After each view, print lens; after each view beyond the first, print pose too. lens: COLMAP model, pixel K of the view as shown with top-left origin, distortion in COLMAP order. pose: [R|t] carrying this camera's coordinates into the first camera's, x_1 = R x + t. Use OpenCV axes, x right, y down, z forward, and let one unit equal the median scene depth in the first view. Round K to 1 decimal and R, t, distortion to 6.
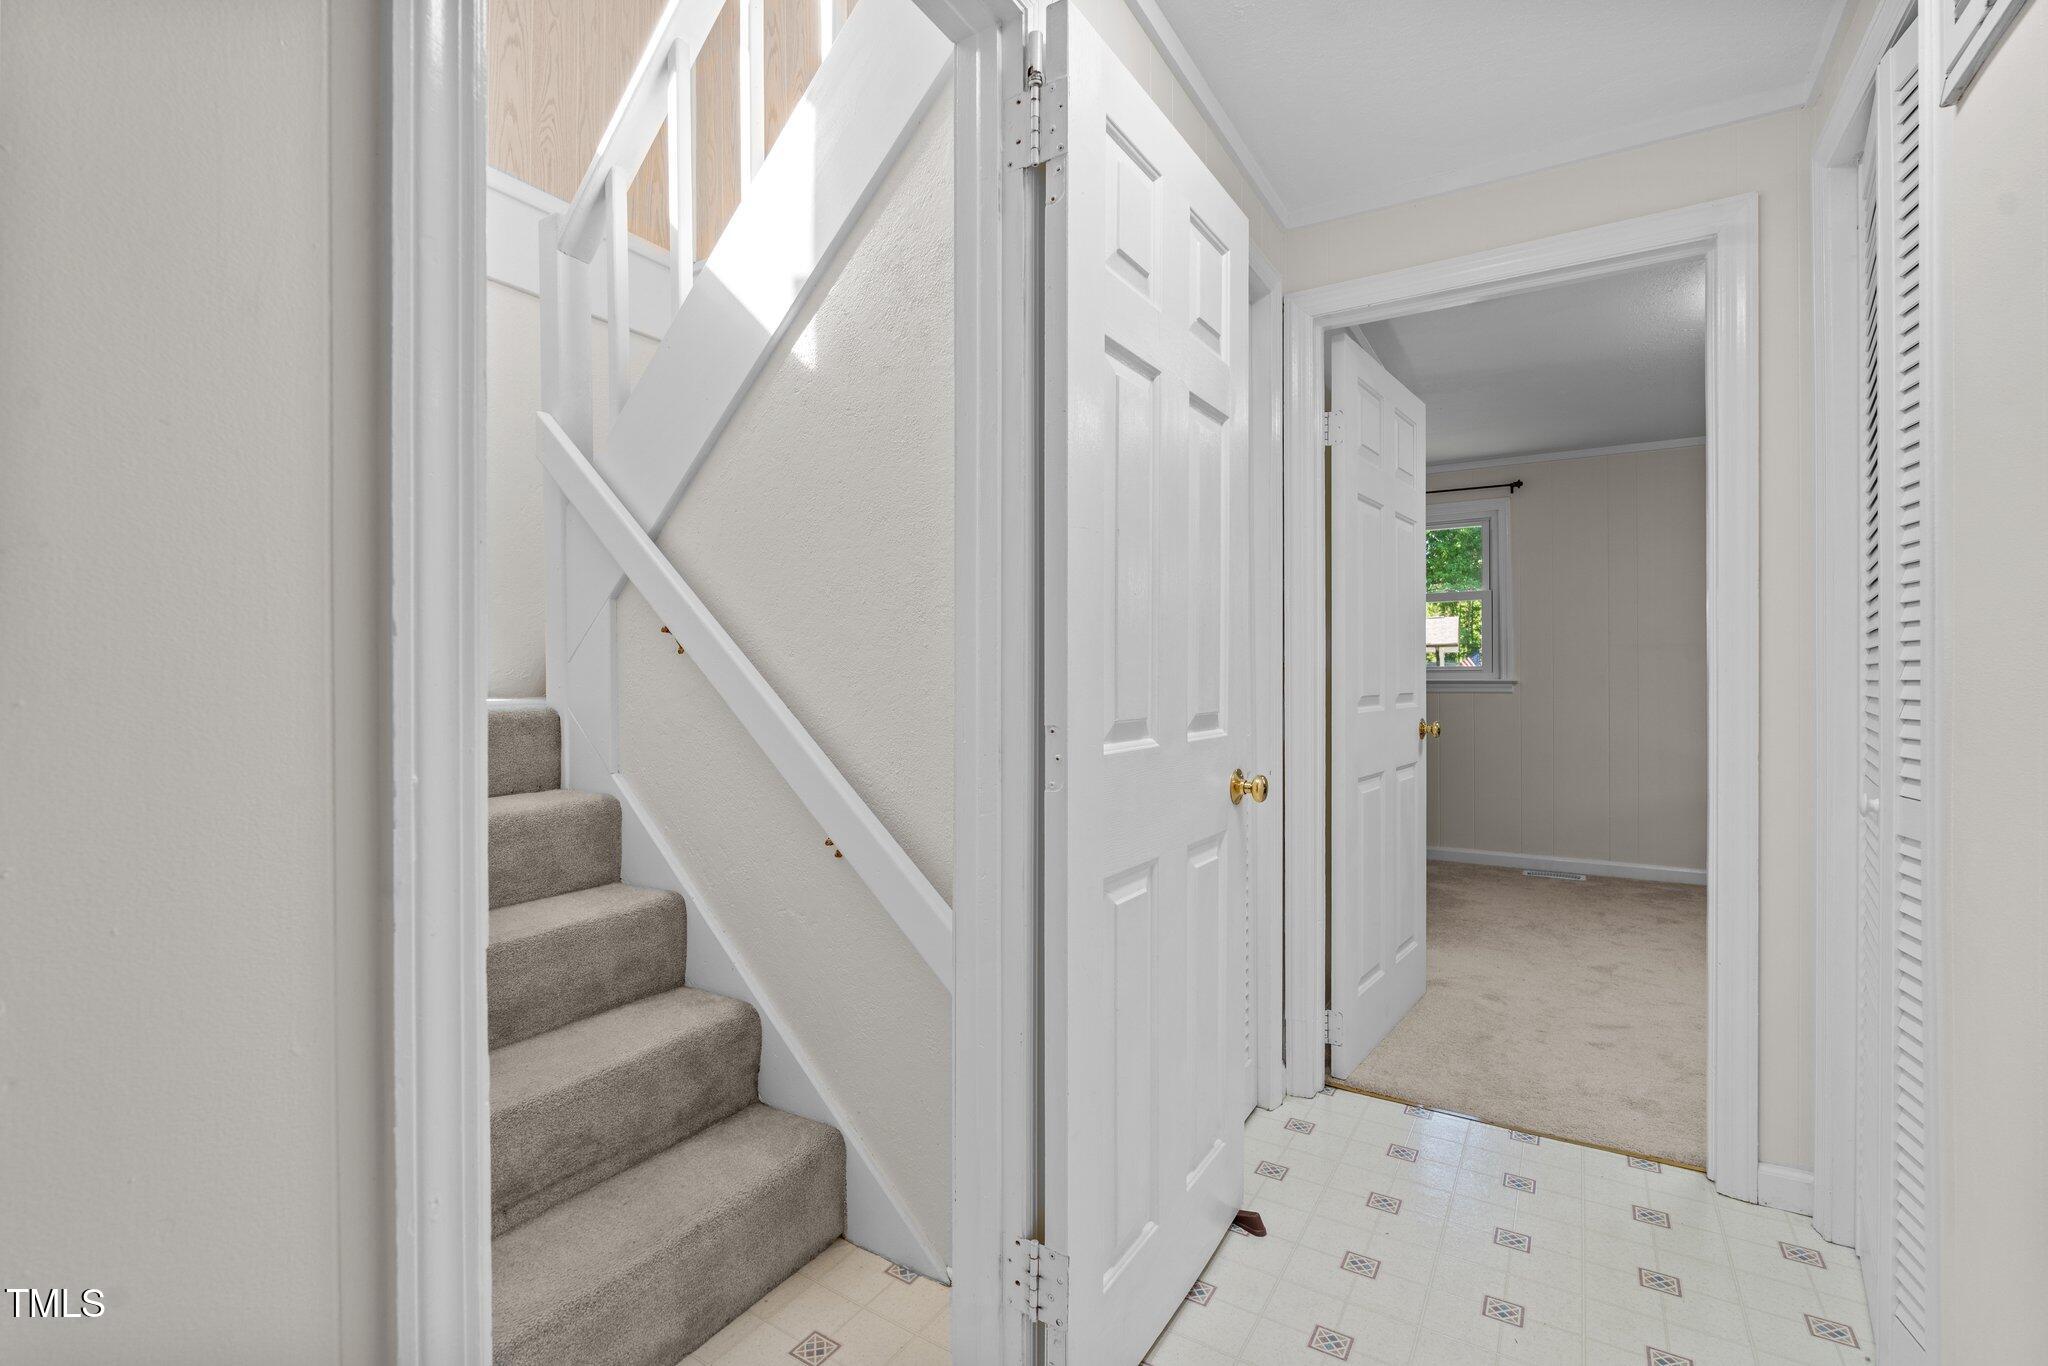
lens RADIAL K [[895.2, 0, 1015.9], [0, 895.2, 680.0], [0, 0, 1]] dist [0.000661, 0.000286]
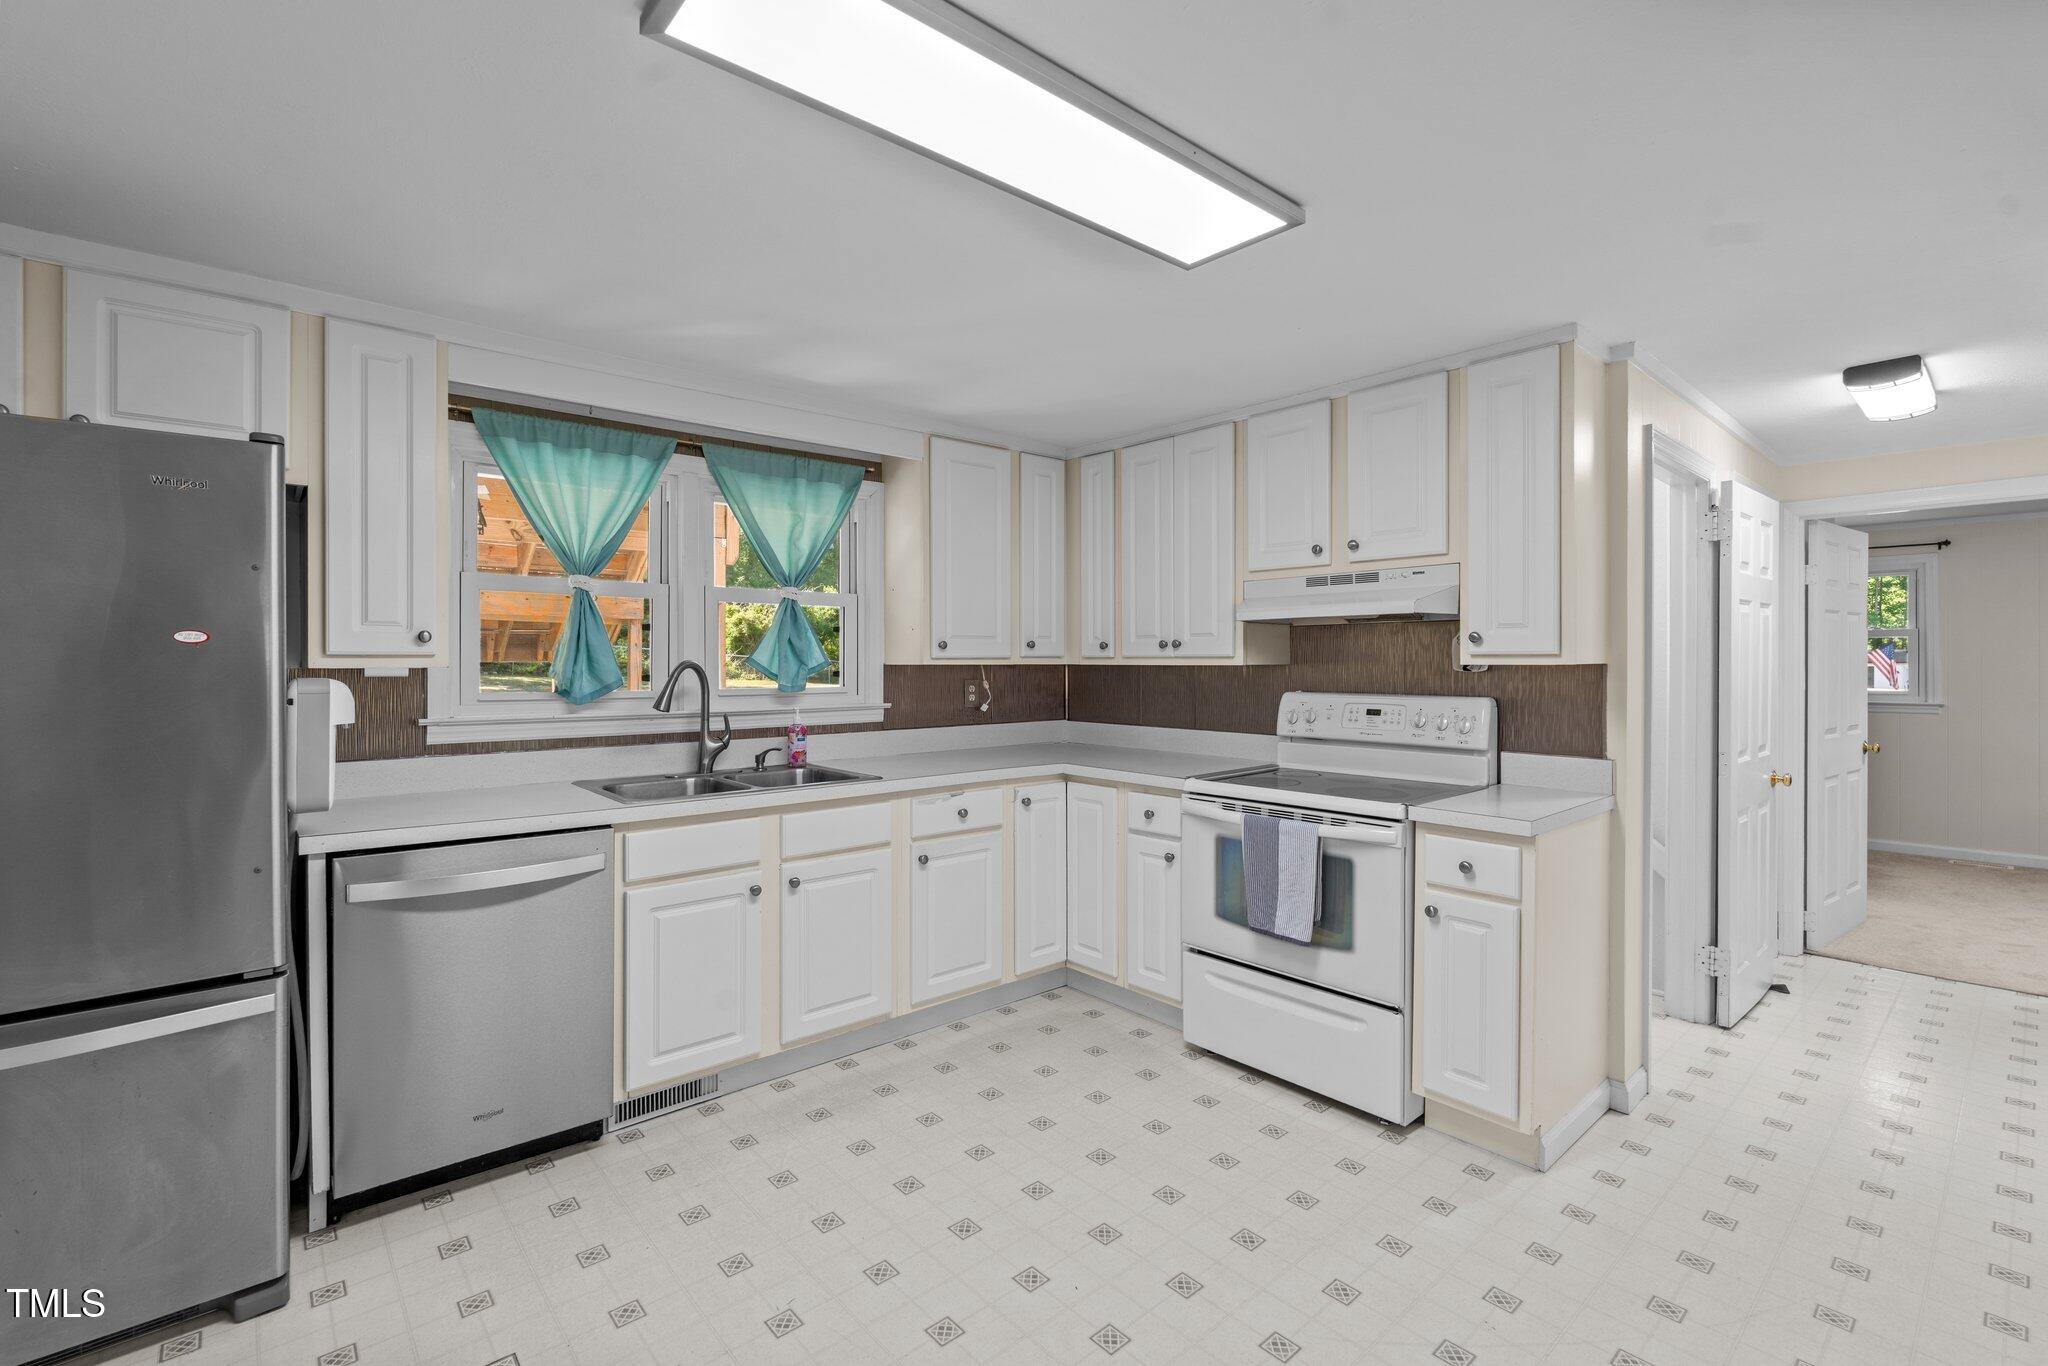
lens RADIAL K [[894.7, 0, 1026.4], [0, 894.7, 657.4], [0, 0, 1]] dist [-0.000279, 0.000021]
pose [[0.958255, 0.006418, -0.285843, -0.591846], [-0.007231, 0.999972, -0.001789, -0.105621], [0.285823, 0.003782, 0.958275, -1.069988]]
